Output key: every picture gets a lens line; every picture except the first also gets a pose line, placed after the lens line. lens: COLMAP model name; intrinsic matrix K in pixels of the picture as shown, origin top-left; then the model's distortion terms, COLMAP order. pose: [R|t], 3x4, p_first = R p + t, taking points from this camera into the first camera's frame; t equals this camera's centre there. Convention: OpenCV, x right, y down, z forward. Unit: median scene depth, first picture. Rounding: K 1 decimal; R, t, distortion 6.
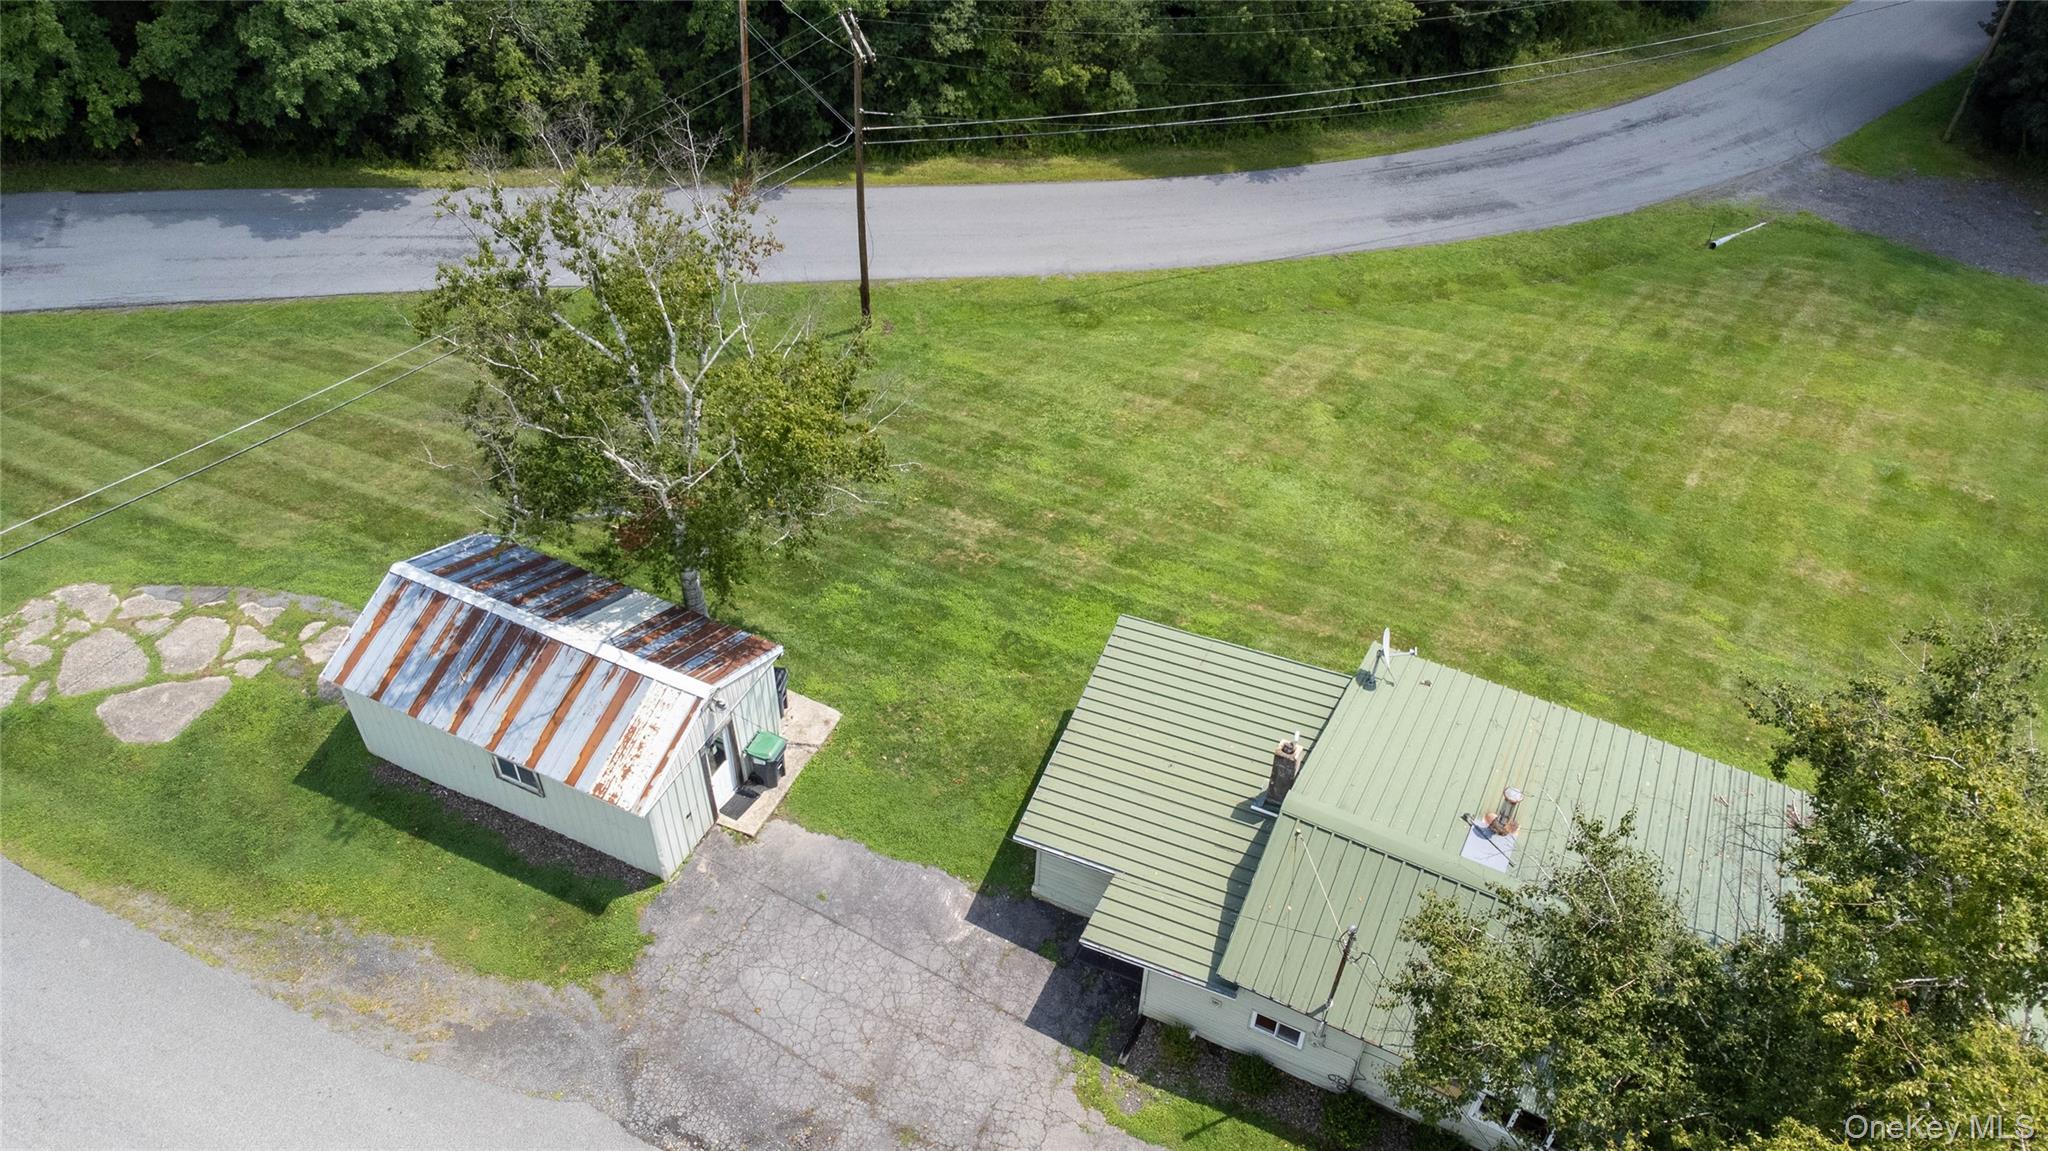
lens RADIAL K [[1514.0, 0, 1037.4], [0, 1514.0, 568.8], [0, 0, 1]] dist [0.031253, 0.027179]
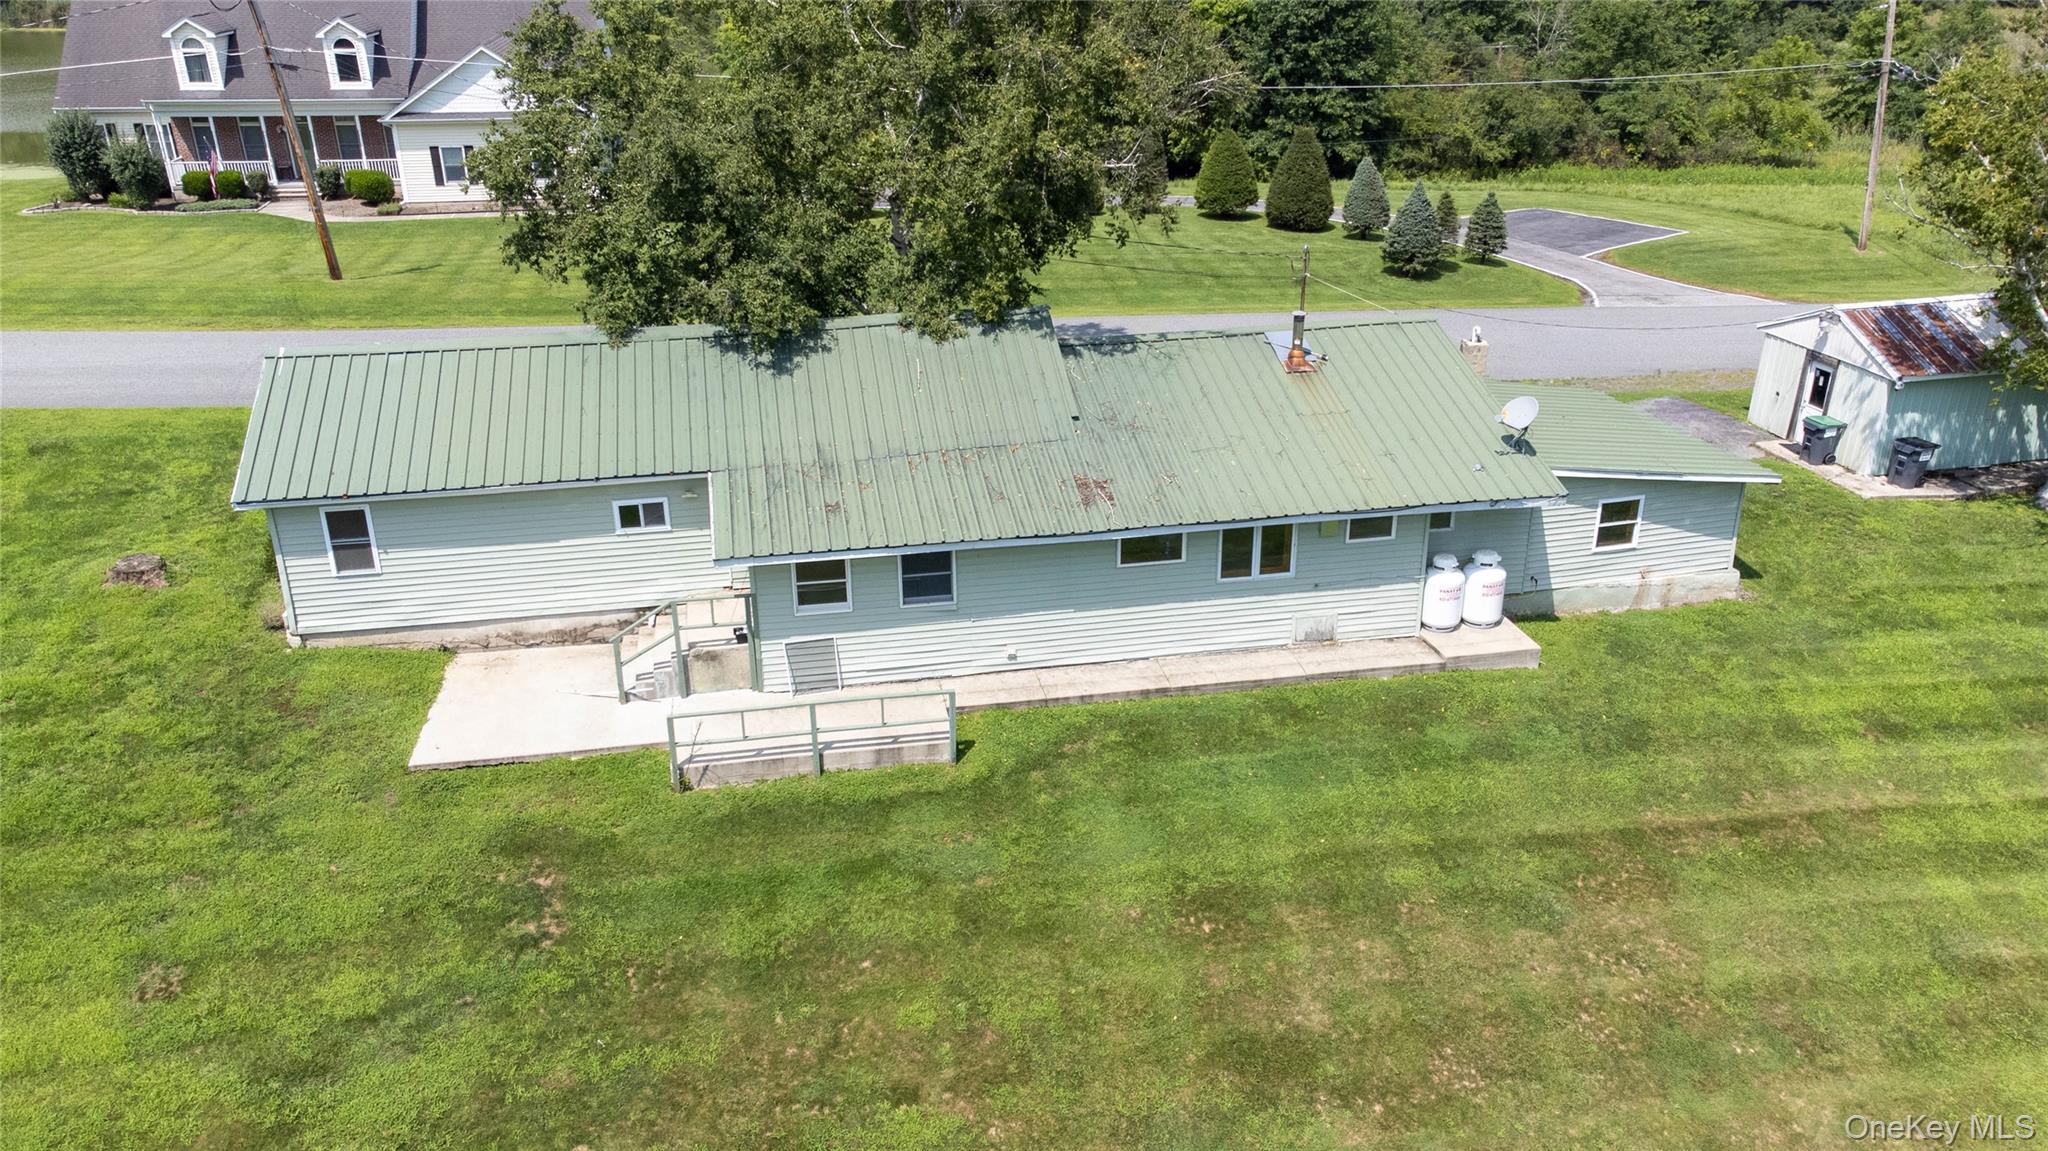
lens RADIAL K [[1514.0, 0, 1029.8], [0, 1514.0, 553.1], [0, 0, 1]] dist [0.031253, 0.027179]
pose [[-0.799545, 0.214378, -0.561044, 0.993040], [-0.426481, 0.455088, 0.781671, -0.496275], [0.422897, 0.864255, -0.272435, 1.191877]]
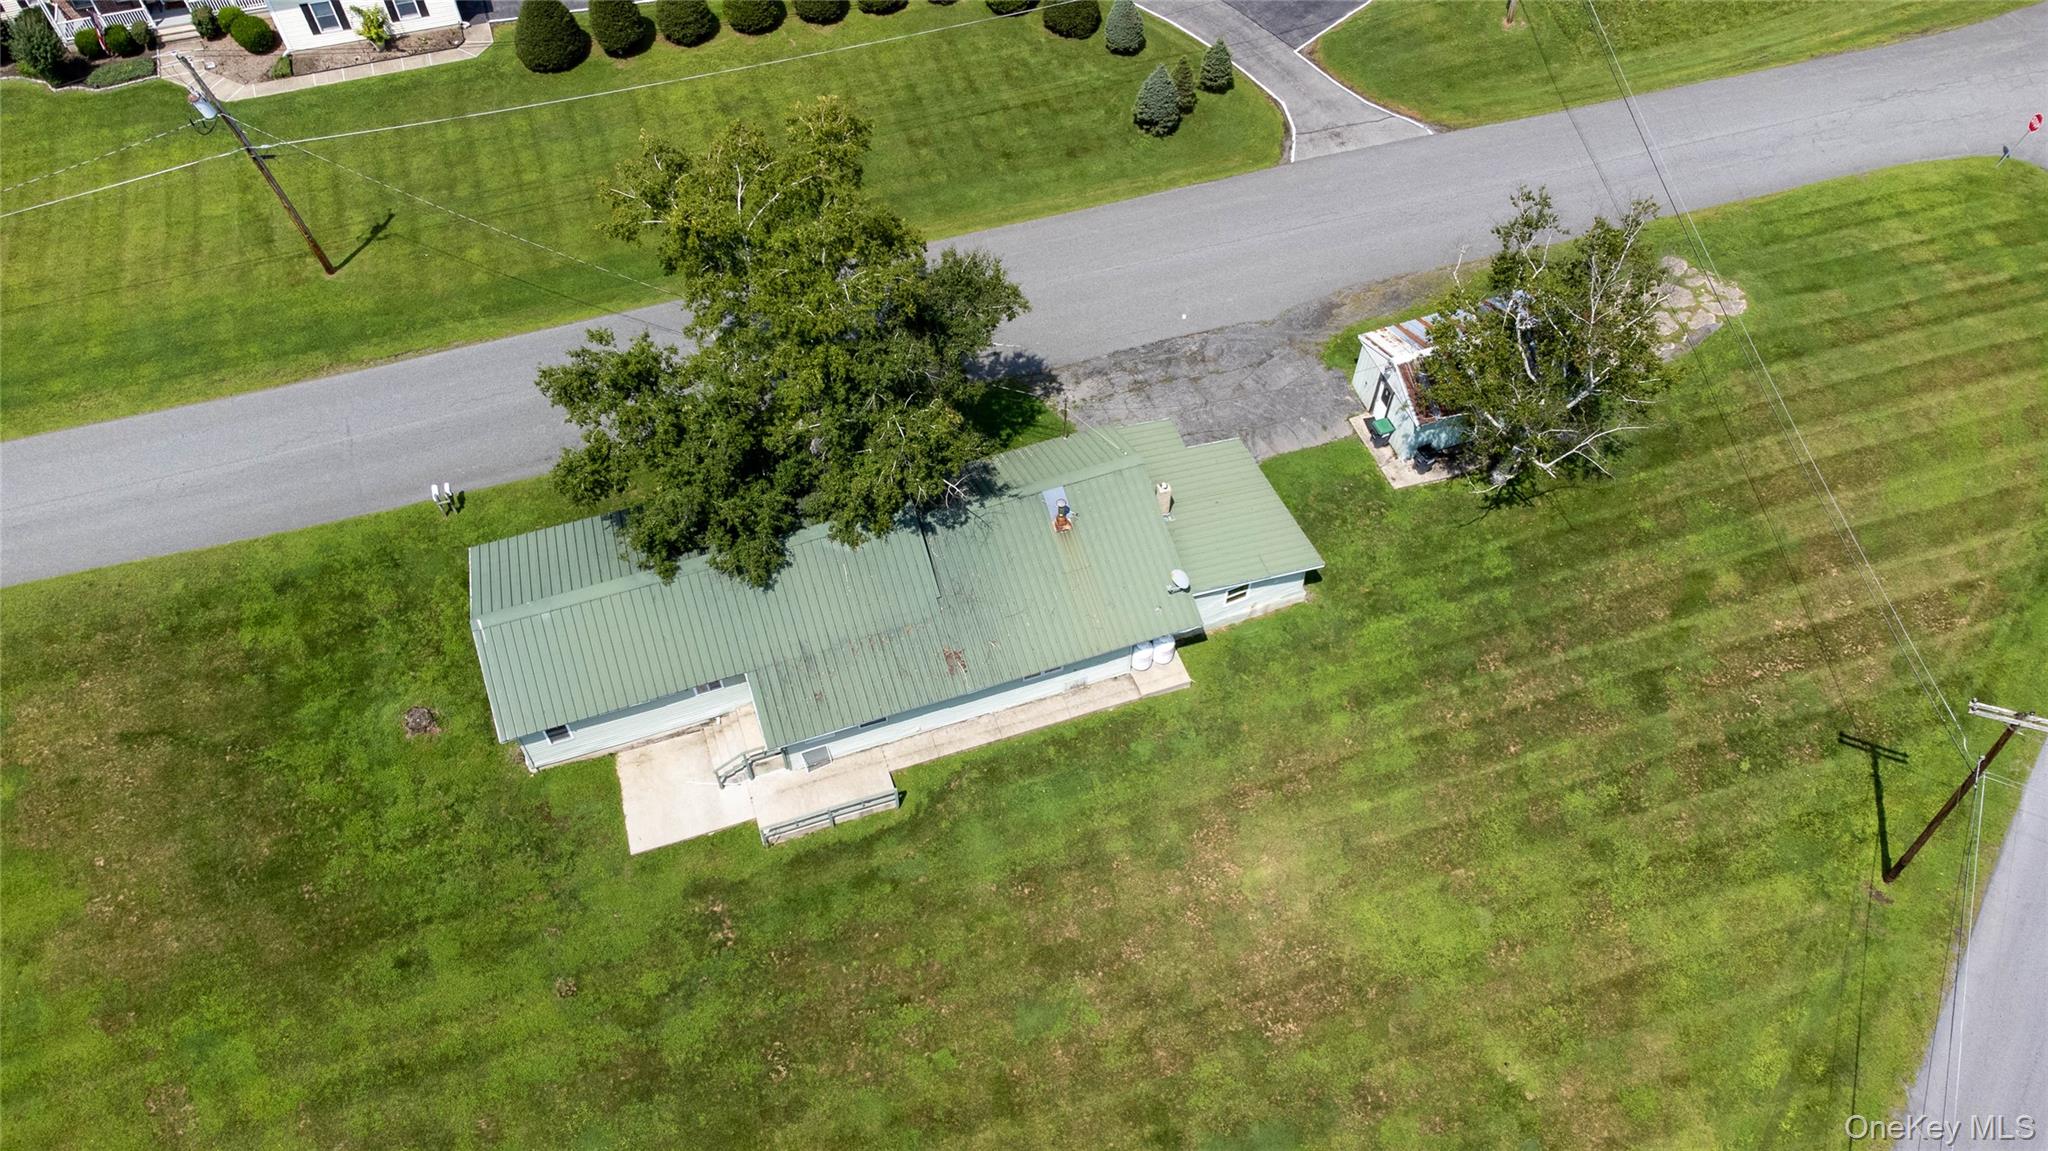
lens RADIAL K [[1514.0, 0, 1032.2], [0, 1514.0, 537.0], [0, 0, 1]] dist [0.031253, 0.027179]
pose [[-0.706943, 0.554928, -0.438504, 1.049064], [-0.504433, 0.038987, 0.862570, -1.306172], [0.495761, 0.830984, 0.252362, 0.452142]]
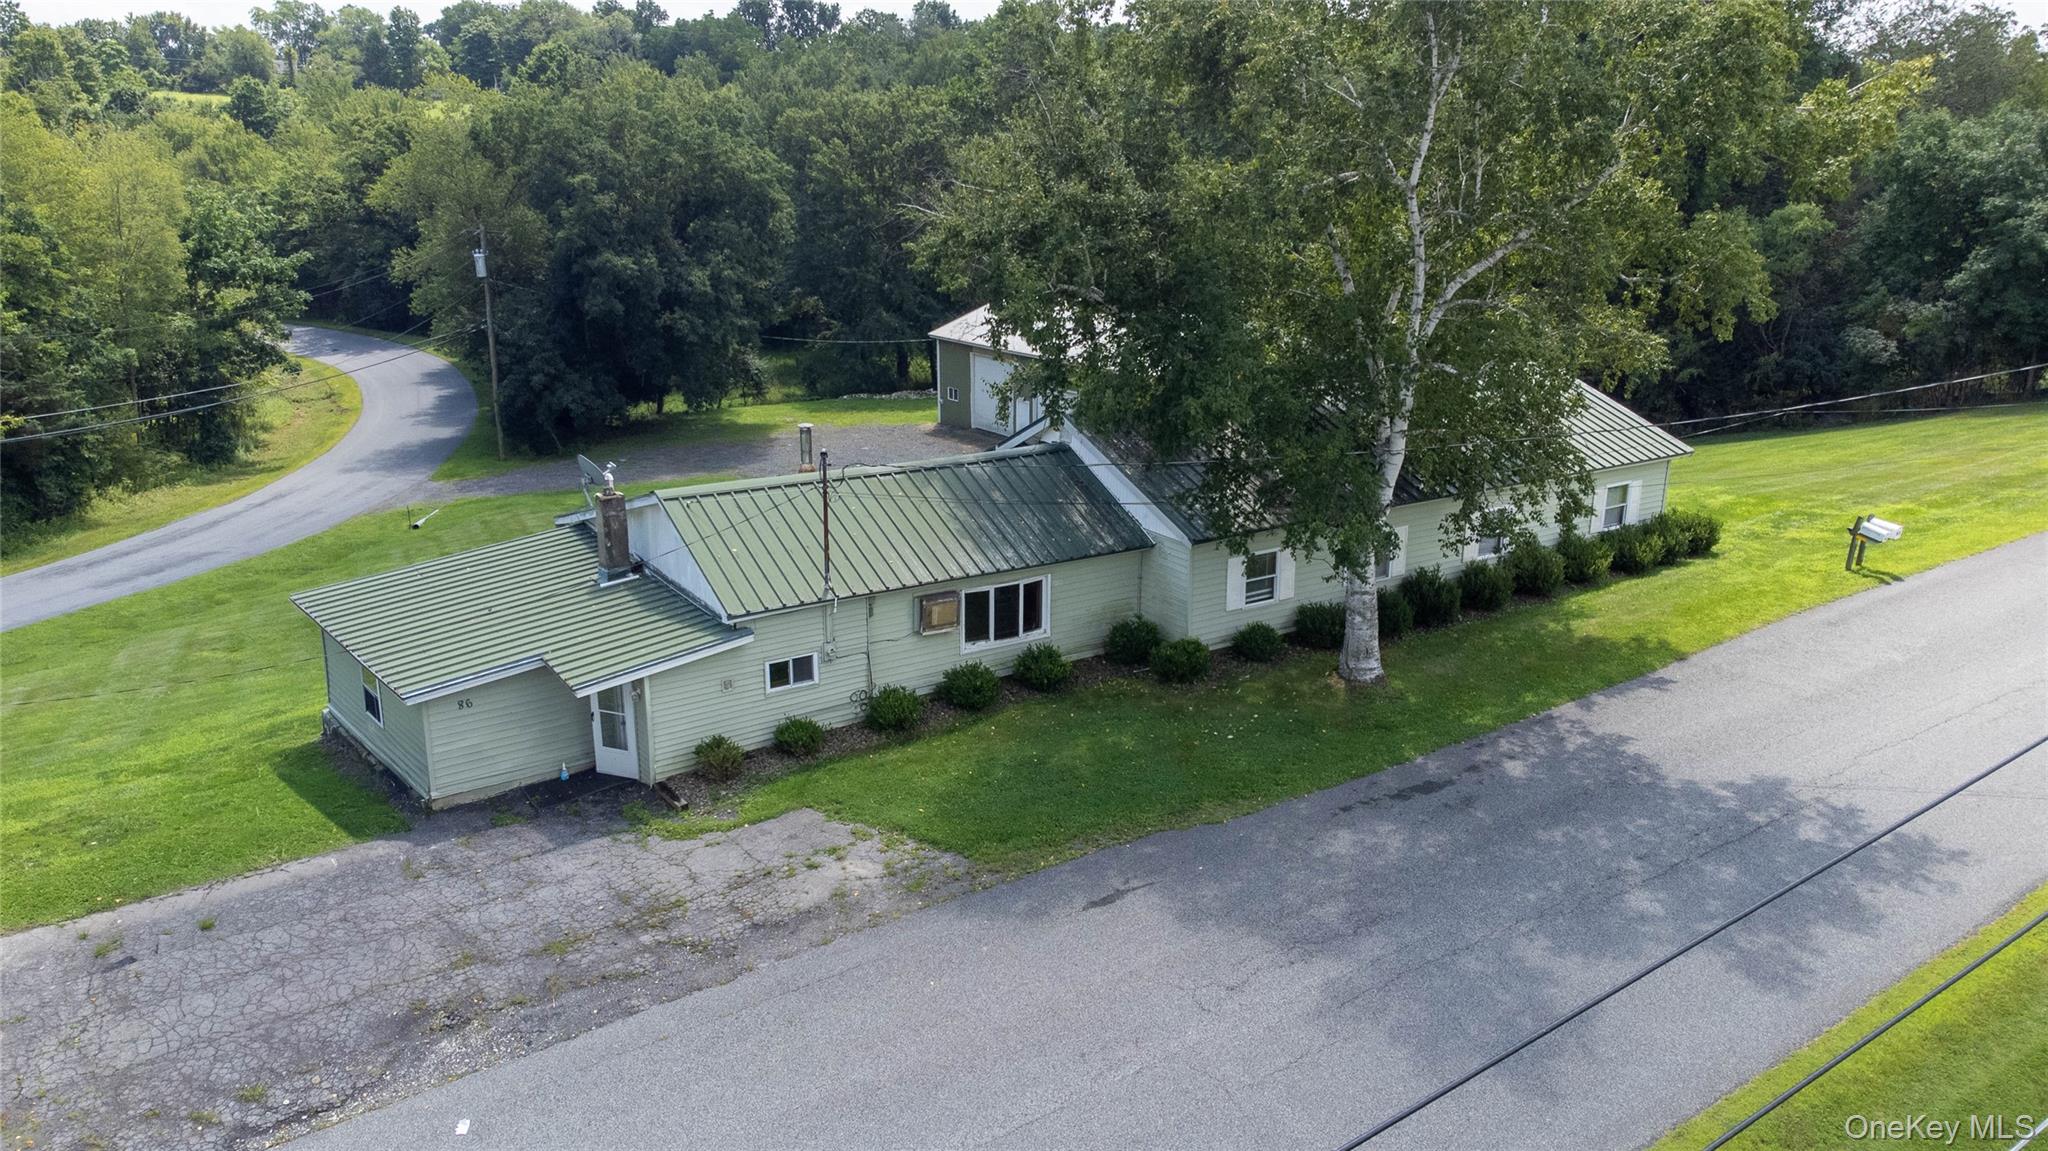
lens RADIAL K [[1514.0, 0, 1030.7], [0, 1514.0, 574.5], [0, 0, 1]] dist [0.031253, 0.027179]
pose [[0.498575, -0.260259, 0.826854, -0.465028], [0.606024, 0.786674, -0.117807, 0.398118], [-0.619804, 0.559830, 0.549939, 0.308547]]
